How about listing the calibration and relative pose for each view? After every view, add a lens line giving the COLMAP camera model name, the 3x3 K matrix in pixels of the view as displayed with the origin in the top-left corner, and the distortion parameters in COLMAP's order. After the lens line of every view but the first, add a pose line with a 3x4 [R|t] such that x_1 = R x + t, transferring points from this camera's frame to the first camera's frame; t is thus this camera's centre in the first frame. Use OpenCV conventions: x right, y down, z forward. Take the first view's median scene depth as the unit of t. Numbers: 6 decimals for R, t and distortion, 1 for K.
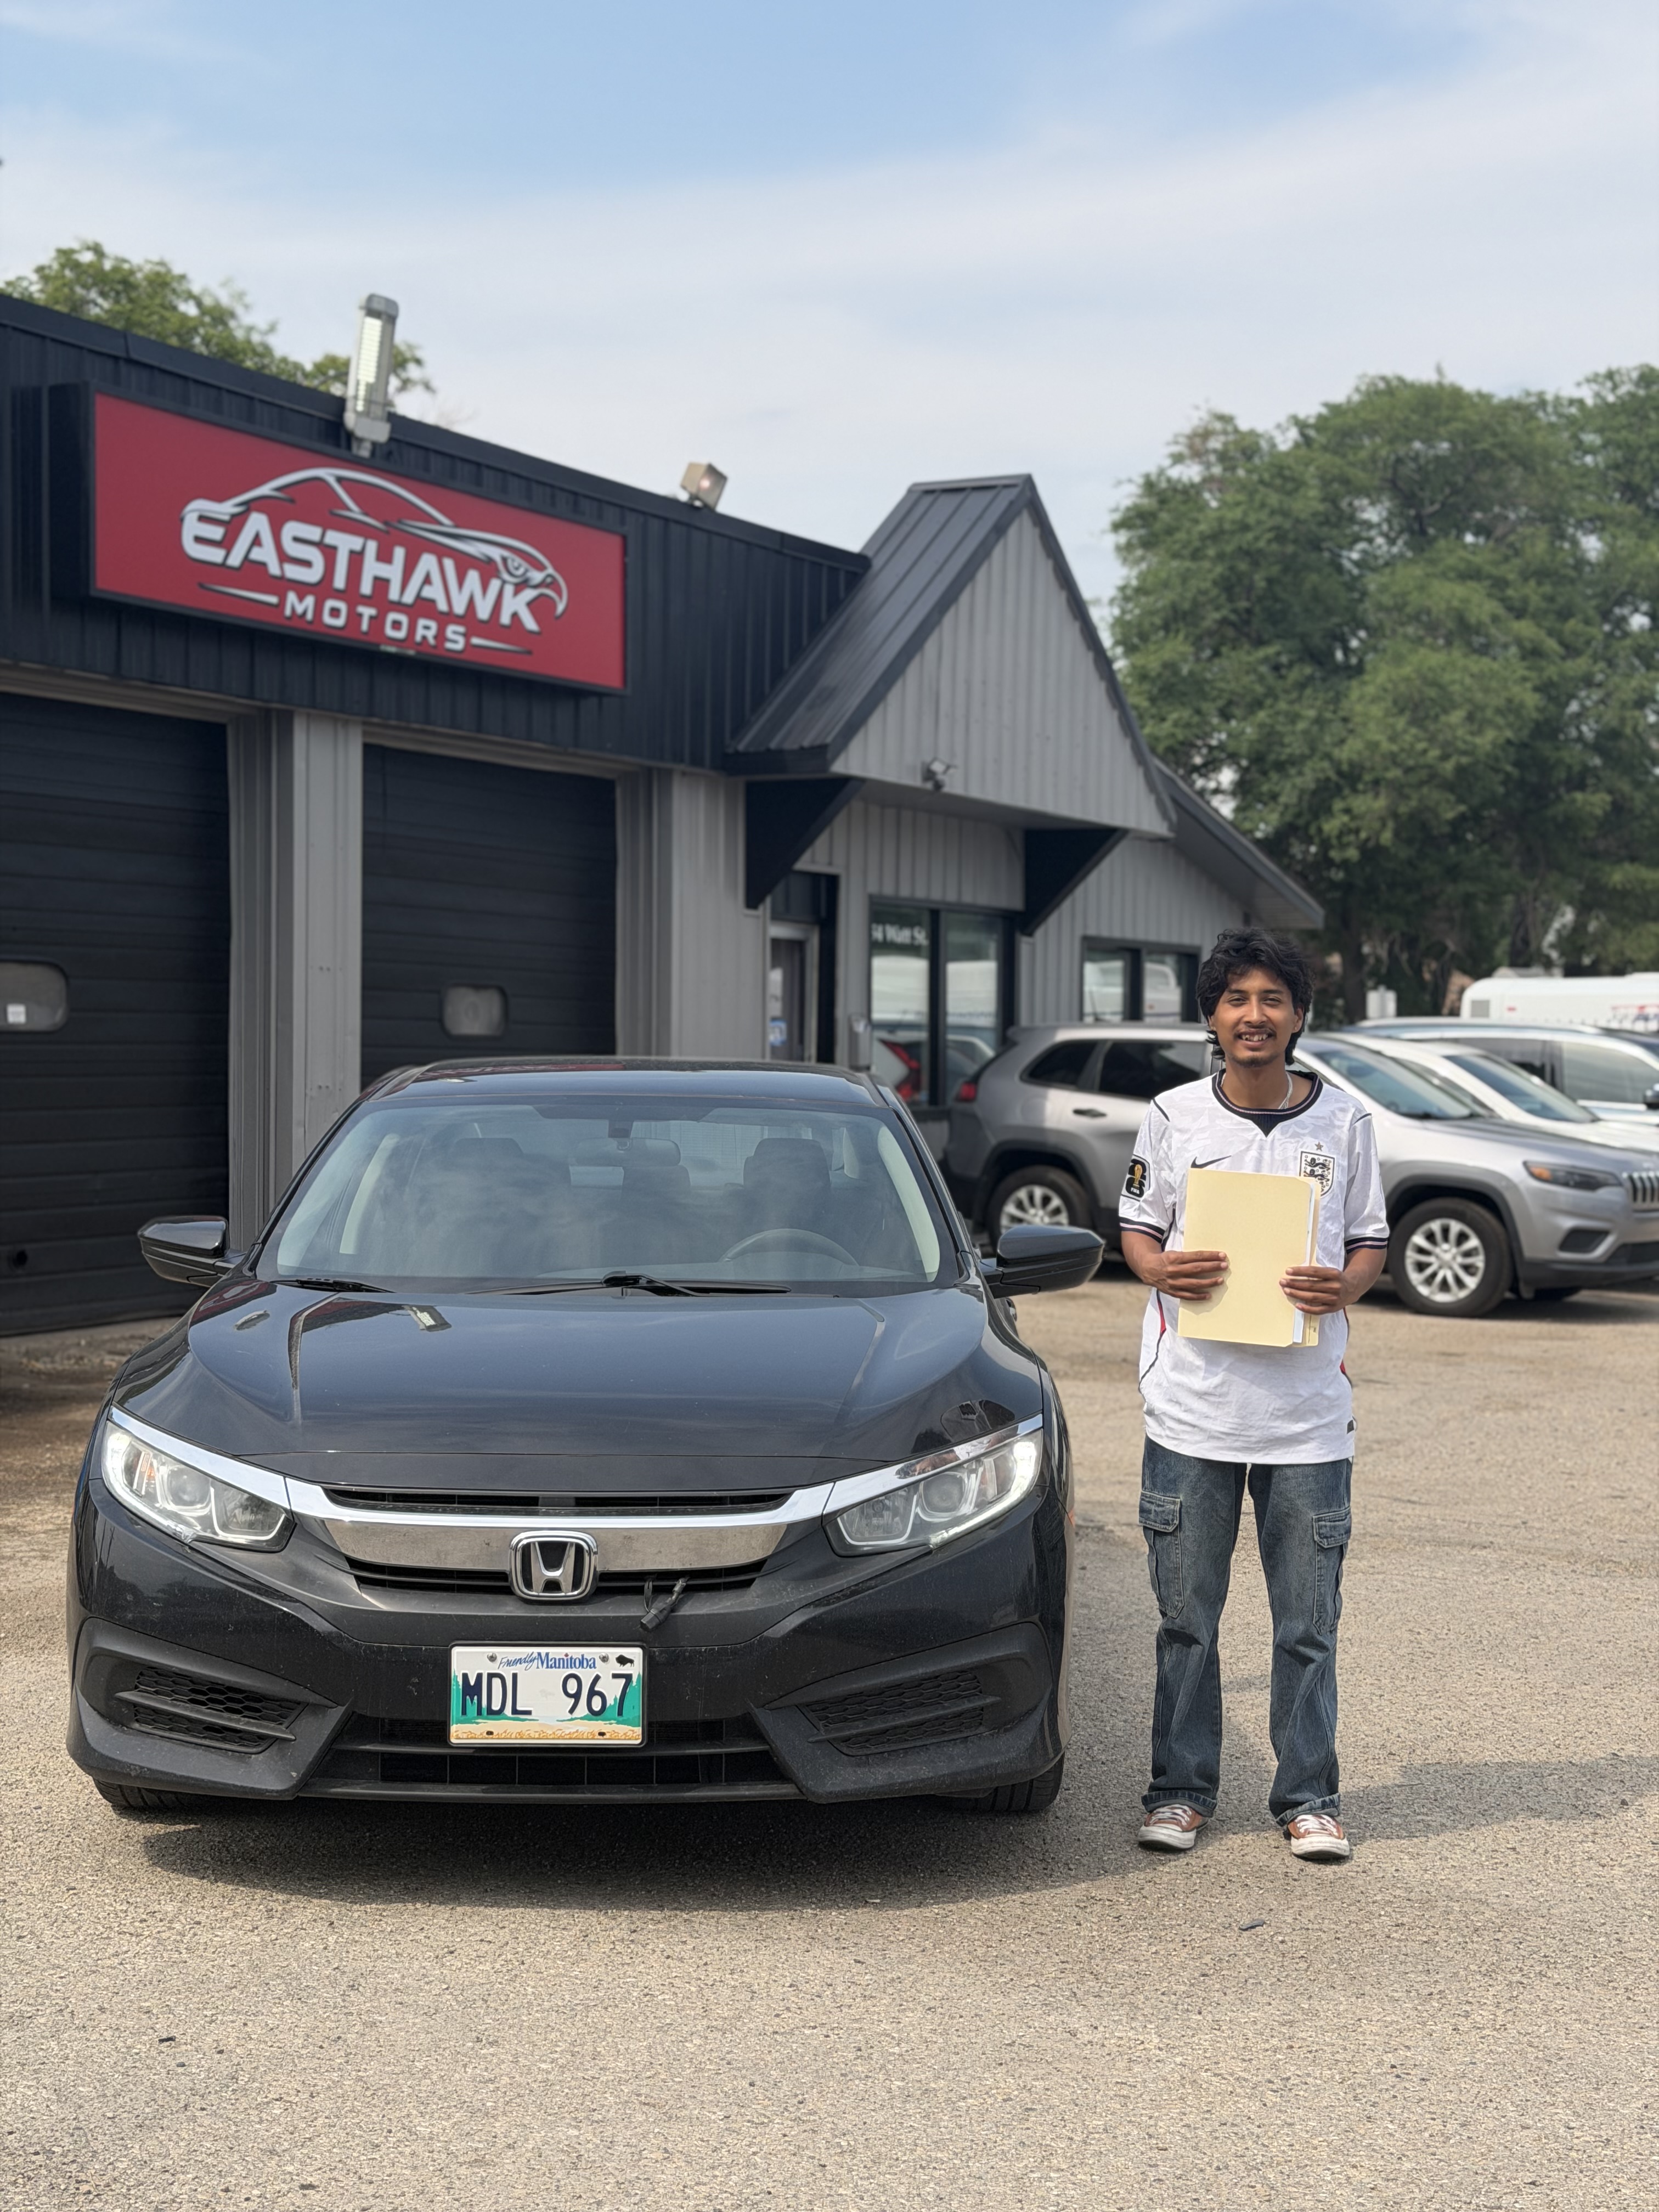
lens RADIAL K [[3076.1, 0, 829.5], [0, 3076.1, 1106.0], [0, 0, 1]] dist [0.167600, -0.174719]
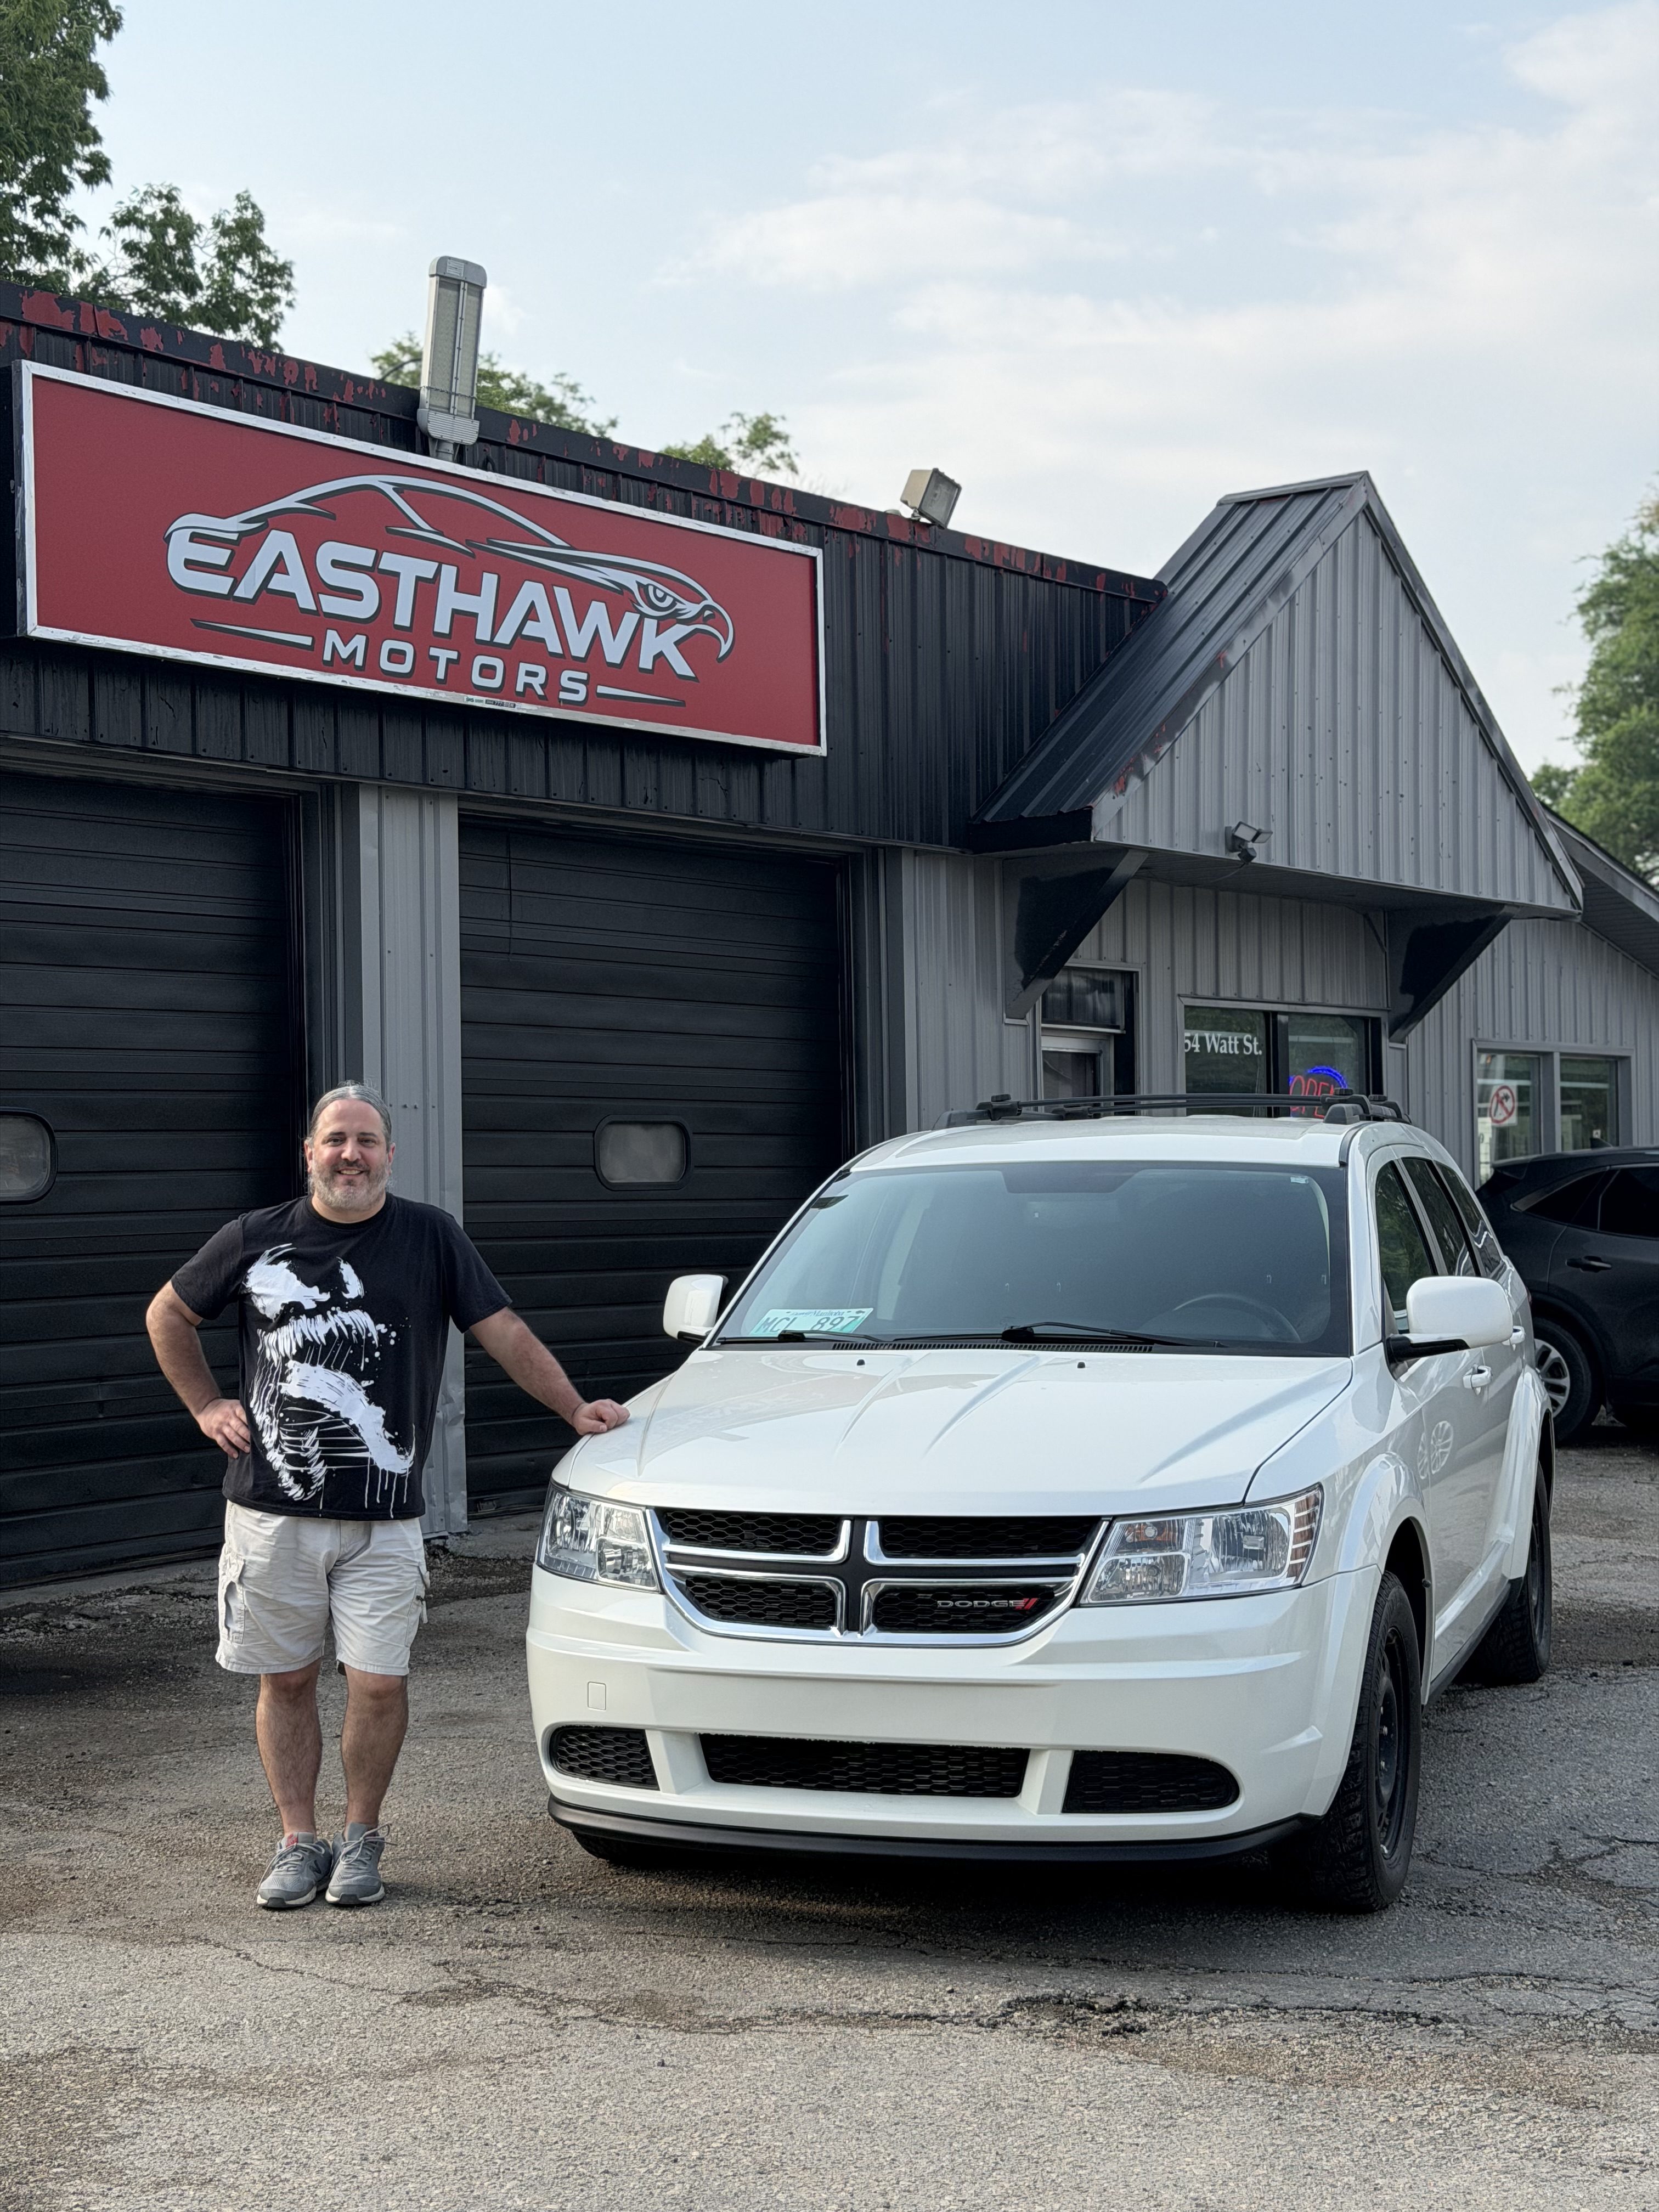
lens RADIAL K [[3076.1, 0, 829.5], [0, 3076.1, 1106.0], [0, 0, 1]] dist [0.167600, -0.174719]
pose [[0.985985, -0.028941, -0.164305, 0.068650], [0.022124, 0.998823, -0.043171, -0.007672], [0.165361, 0.038931, 0.985464, 0.225704]]
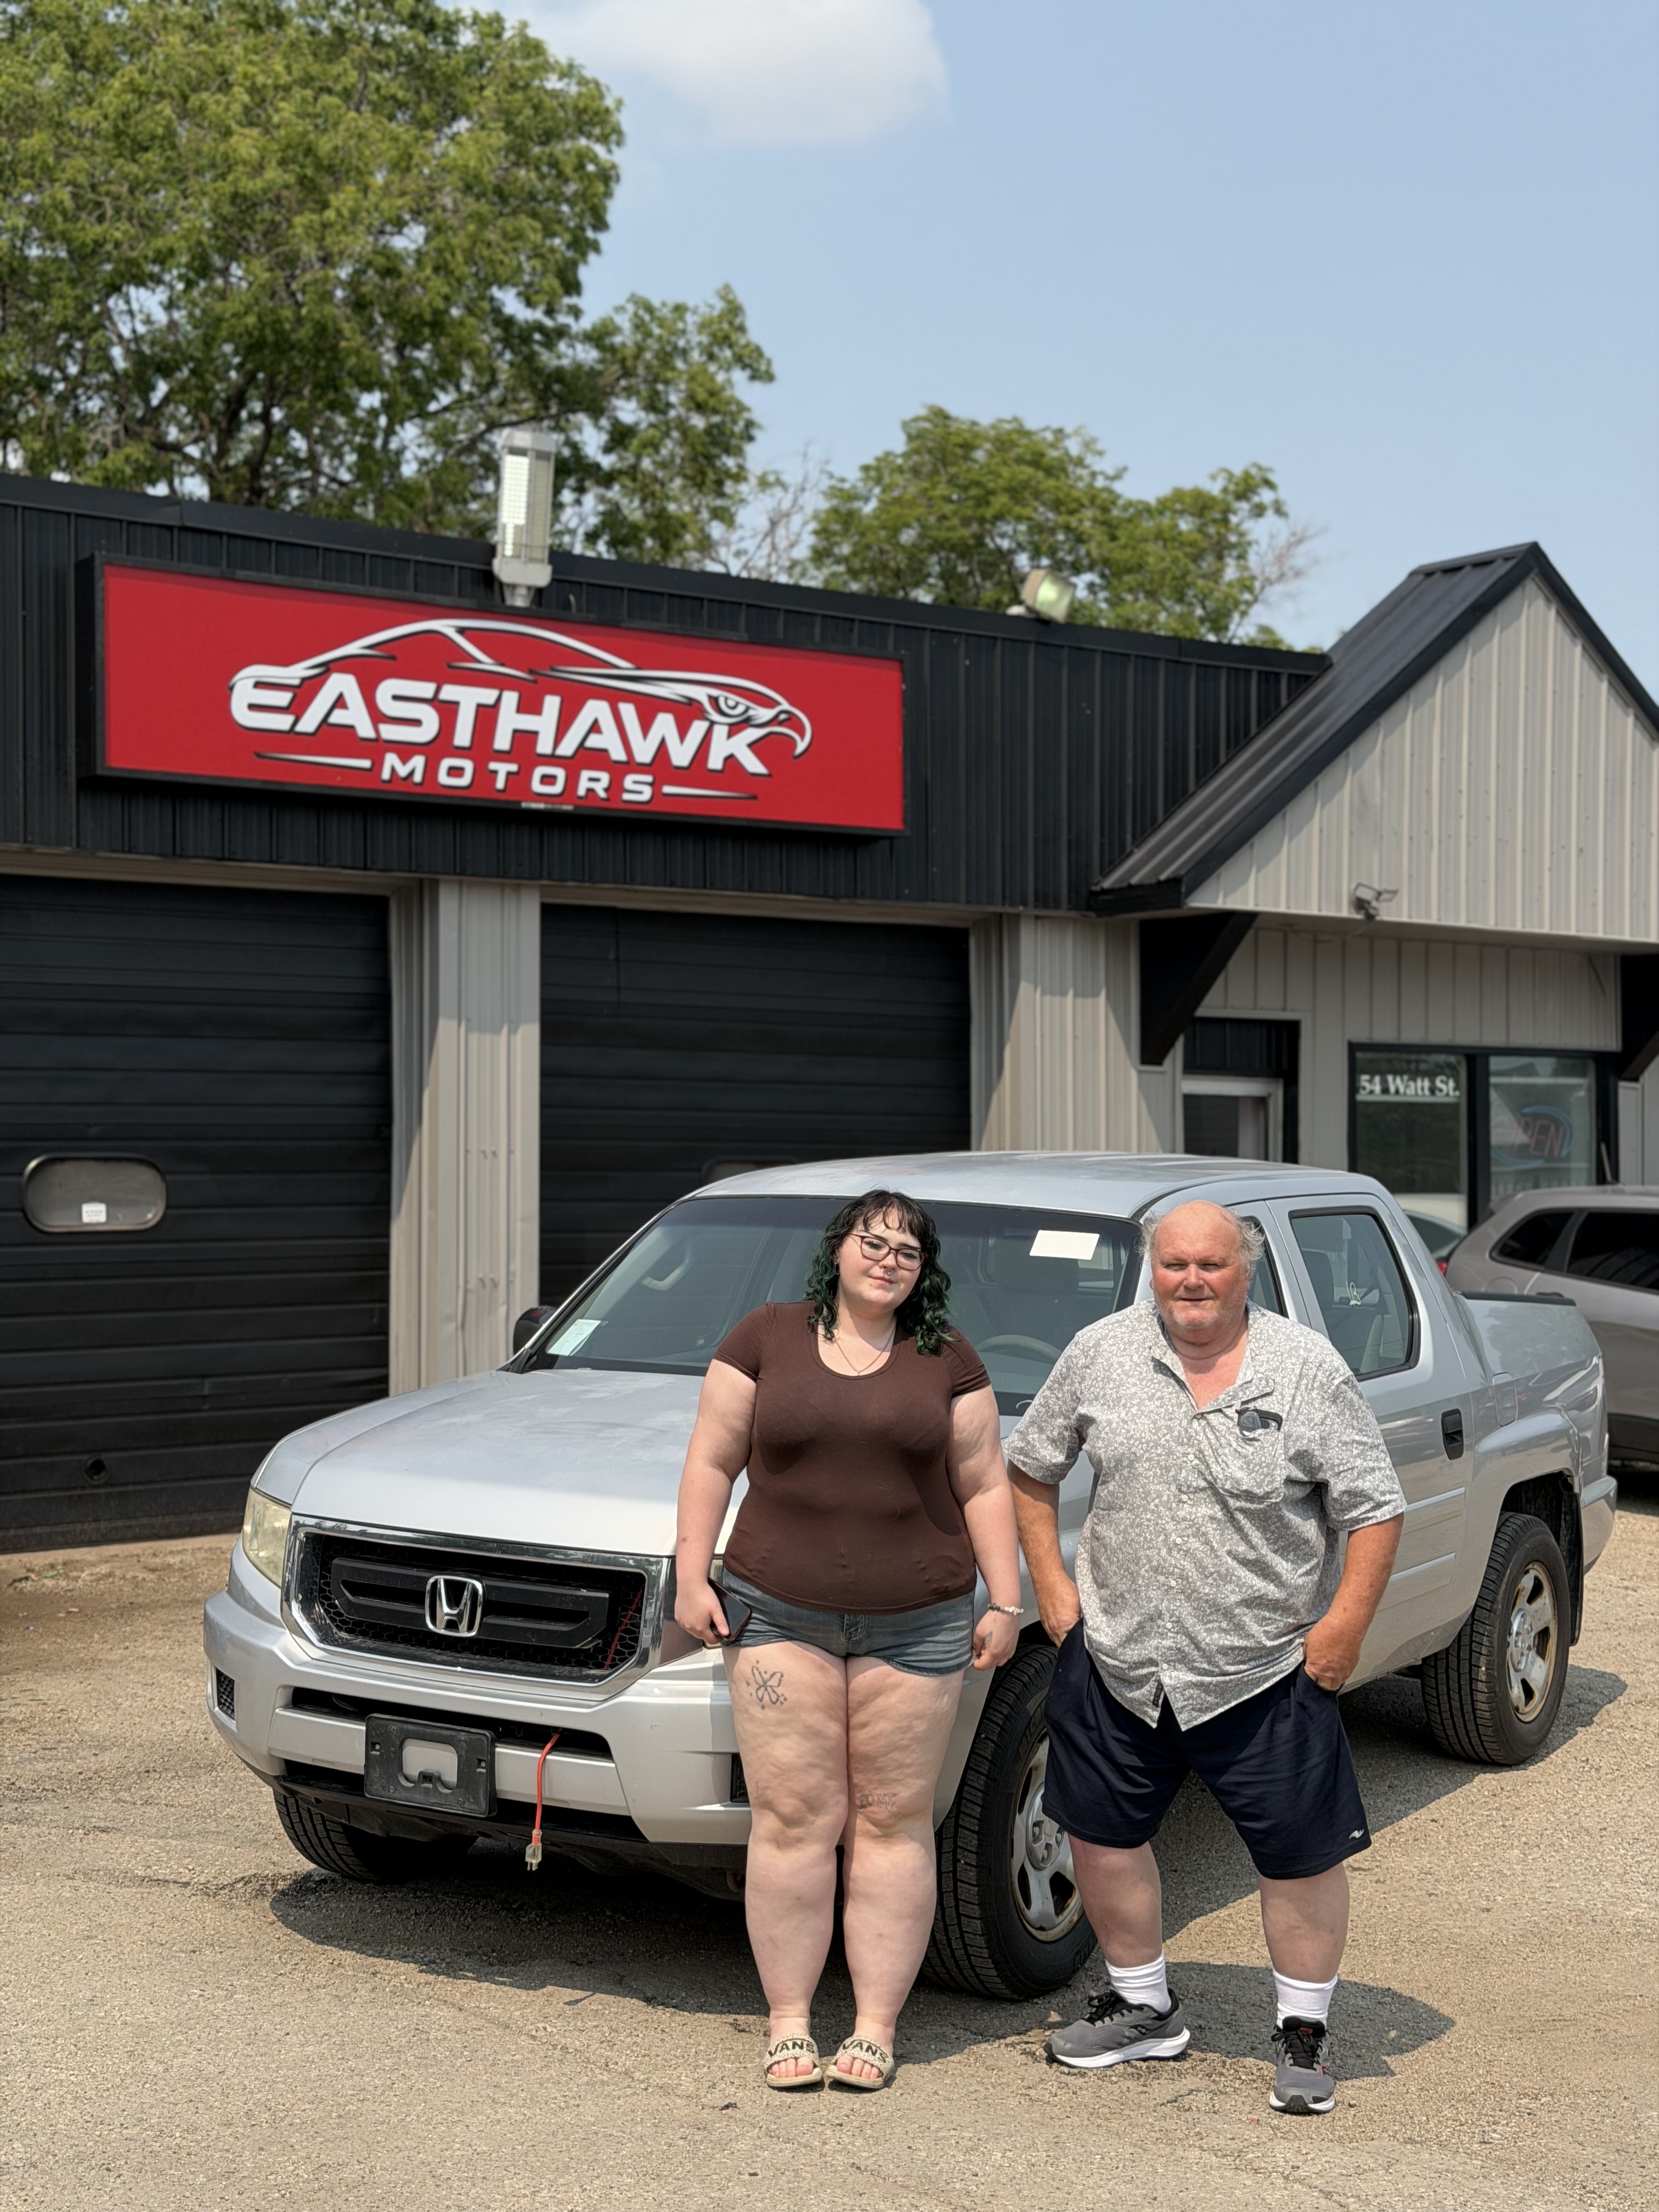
lens RADIAL K [[3076.1, 0, 829.5], [0, 3076.1, 1106.0], [0, 0, 1]] dist [0.167600, -0.174719]
pose [[0.909610, -0.022251, -0.414867, 0.298420], [0.003782, 0.998967, -0.045285, -0.014726], [0.415446, 0.039622, 0.908754, 0.188291]]
